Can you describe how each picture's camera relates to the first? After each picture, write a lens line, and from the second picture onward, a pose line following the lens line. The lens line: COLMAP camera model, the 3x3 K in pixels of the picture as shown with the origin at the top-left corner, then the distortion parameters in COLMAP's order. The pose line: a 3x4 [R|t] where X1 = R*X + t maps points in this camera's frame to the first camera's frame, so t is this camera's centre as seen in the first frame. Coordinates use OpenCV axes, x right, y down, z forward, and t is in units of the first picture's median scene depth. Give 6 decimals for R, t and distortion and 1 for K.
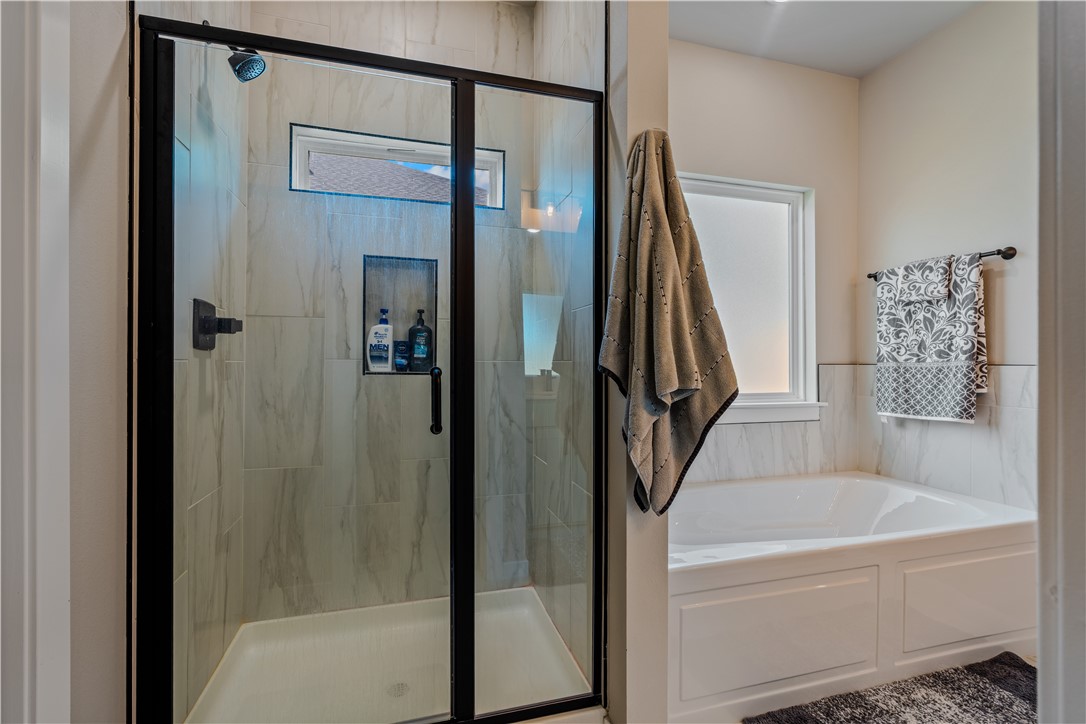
lens RADIAL K [[495.1, 0, 543.4], [0, 495.1, 361.1], [0, 0, 1]] dist [-0.009923, 0.003766]
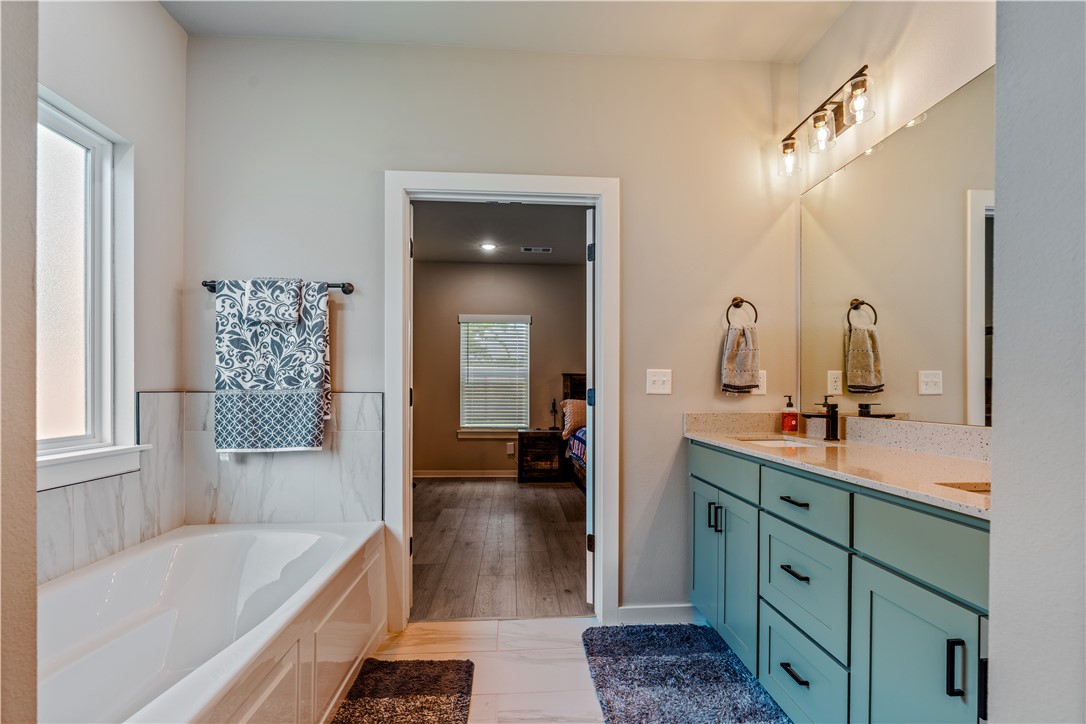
lens RADIAL K [[495.1, 0, 547.3], [0, 495.1, 391.8], [0, 0, 1]] dist [-0.009923, 0.003766]
pose [[0.211403, -0.000489, 0.977399, -0.019181], [-0.004072, 0.999991, 0.001381, 0.003028], [-0.977390, -0.004272, 0.211399, 0.302098]]
